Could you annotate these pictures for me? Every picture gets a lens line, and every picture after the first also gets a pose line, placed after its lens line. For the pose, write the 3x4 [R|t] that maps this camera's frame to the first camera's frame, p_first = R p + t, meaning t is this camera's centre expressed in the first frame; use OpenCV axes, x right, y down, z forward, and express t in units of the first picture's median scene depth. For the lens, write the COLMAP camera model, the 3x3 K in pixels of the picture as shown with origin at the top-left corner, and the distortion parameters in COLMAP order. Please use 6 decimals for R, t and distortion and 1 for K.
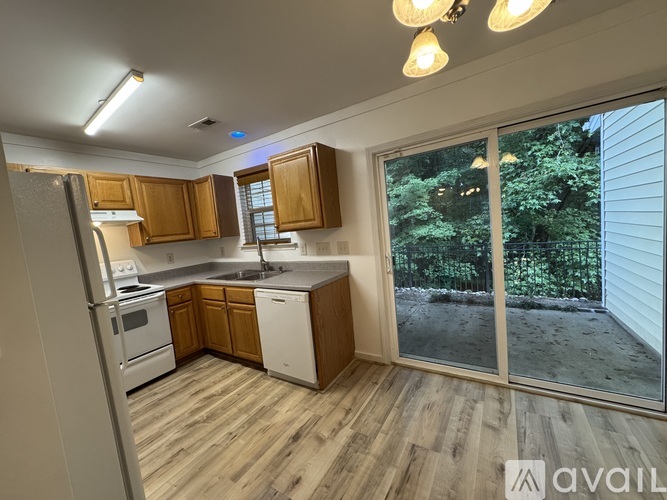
lens RADIAL K [[265.3, 0, 333.5], [0, 265.3, 250.0], [0, 0, 1]] dist [0.000211, -0.000135]
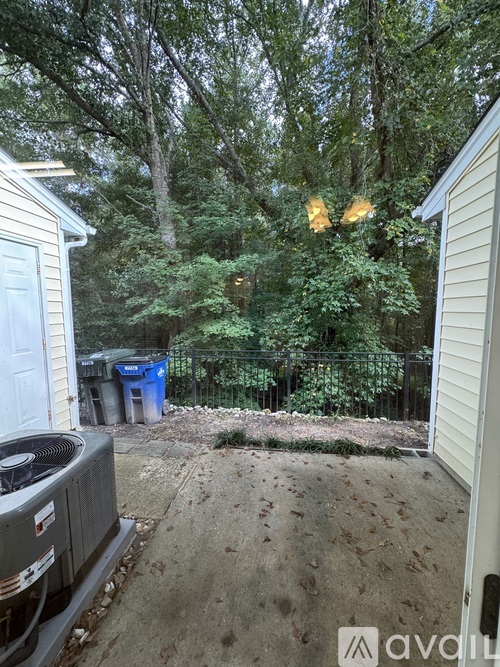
lens RADIAL K [[265.3, 0, 250.0], [0, 265.3, 333.5], [0, 0, 1]] dist [0.000211, -0.000135]
pose [[0.906739, 0.049684, 0.418754, 0.124002], [-0.042666, 0.998748, -0.026112, -0.044029], [-0.419527, 0.005810, 0.907724, 0.299835]]
